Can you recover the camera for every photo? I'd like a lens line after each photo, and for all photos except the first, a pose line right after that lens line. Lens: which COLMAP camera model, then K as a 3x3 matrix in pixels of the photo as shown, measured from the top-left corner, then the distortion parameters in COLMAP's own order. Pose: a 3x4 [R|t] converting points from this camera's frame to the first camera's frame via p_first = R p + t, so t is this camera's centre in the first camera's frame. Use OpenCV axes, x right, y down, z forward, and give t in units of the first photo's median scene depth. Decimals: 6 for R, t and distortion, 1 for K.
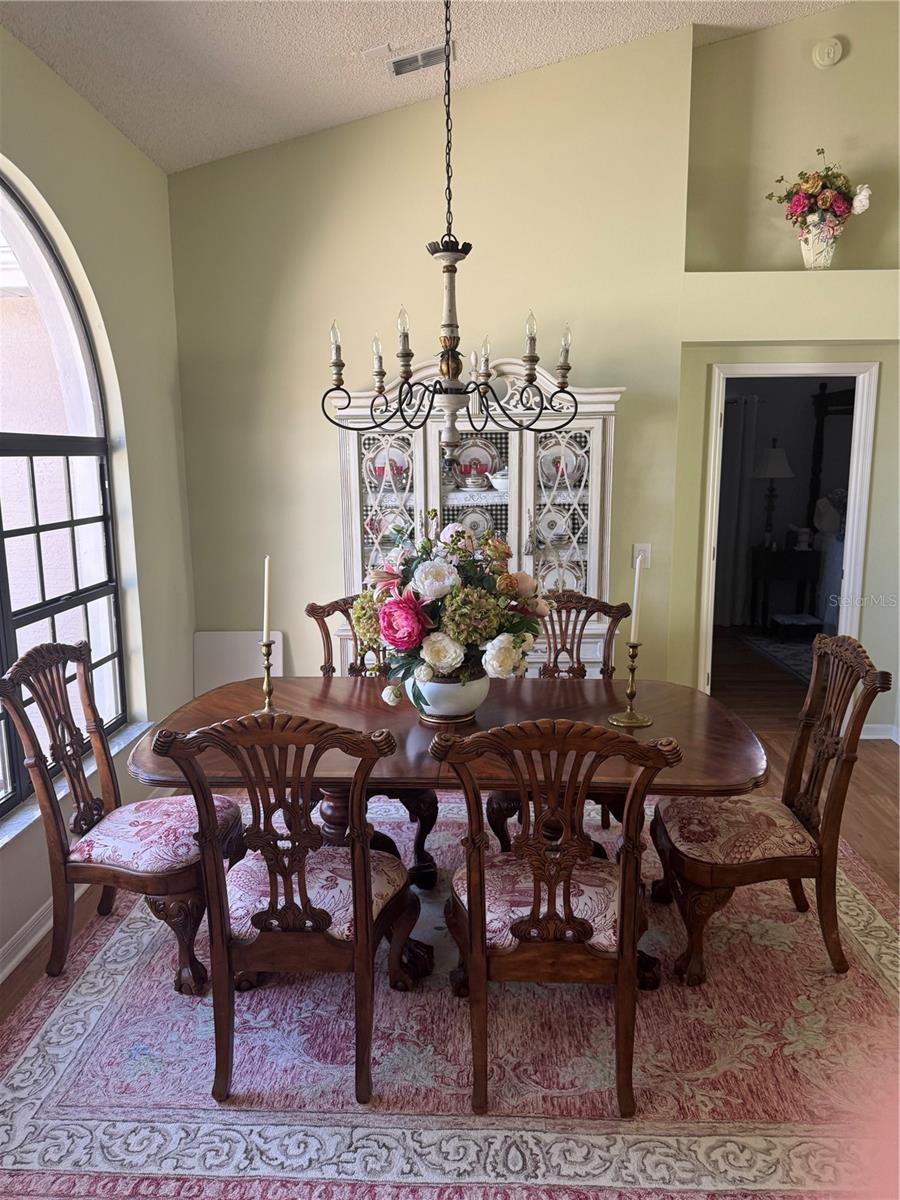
lens RADIAL K [[842.9, 0, 455.5], [0, 842.9, 604.7], [0, 0, 1]] dist [0.024200, -0.034631]
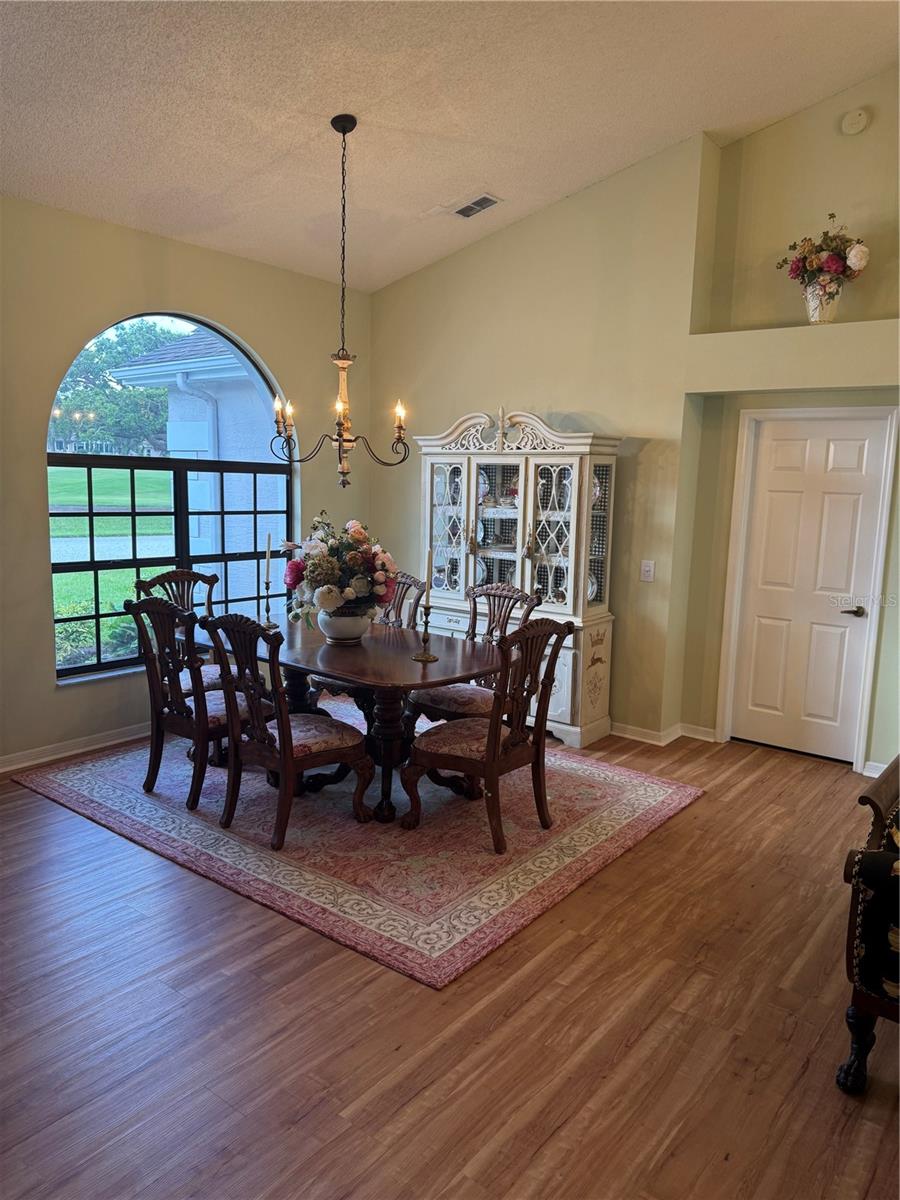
lens RADIAL K [[842.9, 0, 453.9], [0, 842.9, 590.3], [0, 0, 1]] dist [0.024200, -0.034631]
pose [[0.813099, 0.104919, -0.572593, 0.809442], [-0.131161, 0.991350, -0.004602, 0.013788], [0.567157, 0.078844, 0.819827, -0.155705]]
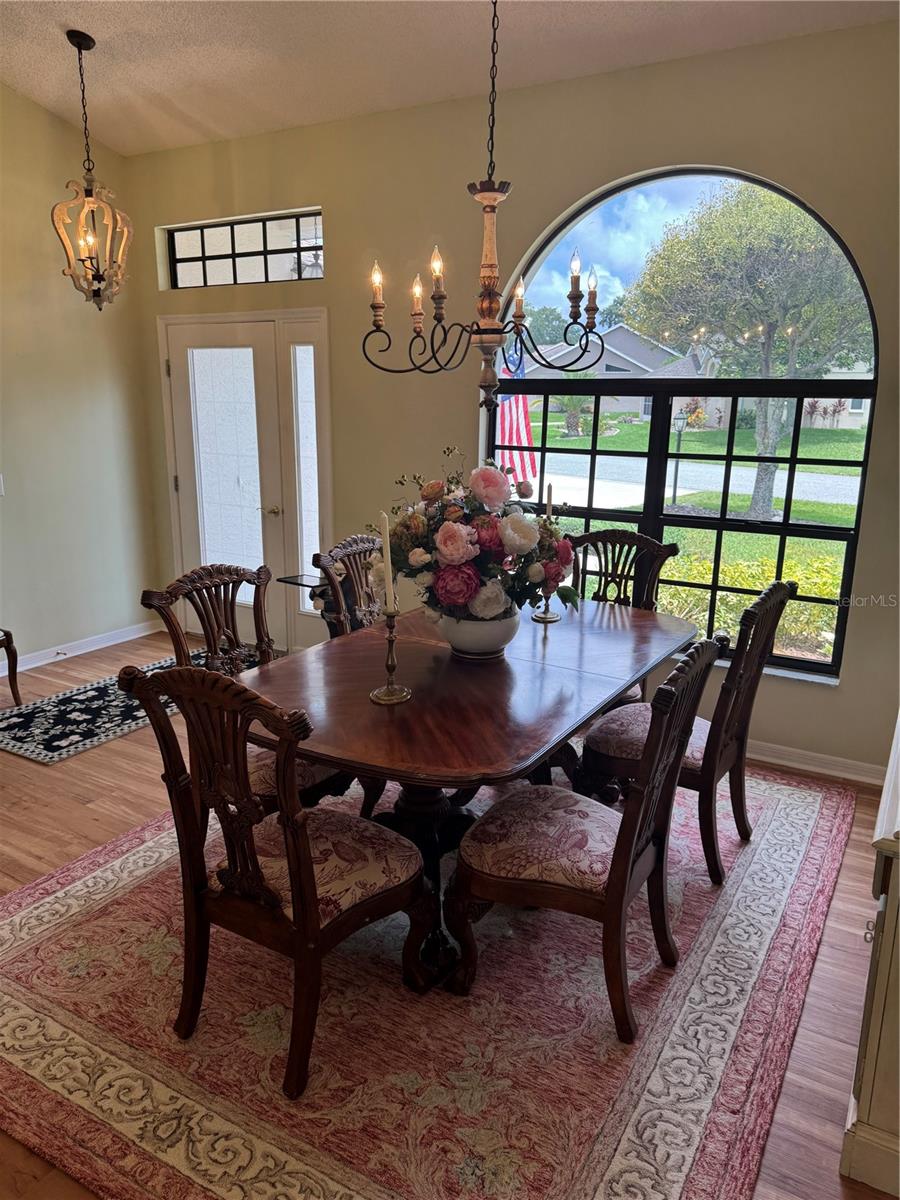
lens RADIAL K [[842.9, 0, 442.9], [0, 842.9, 608.4], [0, 0, 1]] dist [0.024200, -0.034631]
pose [[-0.479729, 0.216525, -0.850281, 0.666846], [-0.160769, 0.930975, 0.327779, -0.189614], [0.862562, 0.293944, -0.411805, 1.023584]]
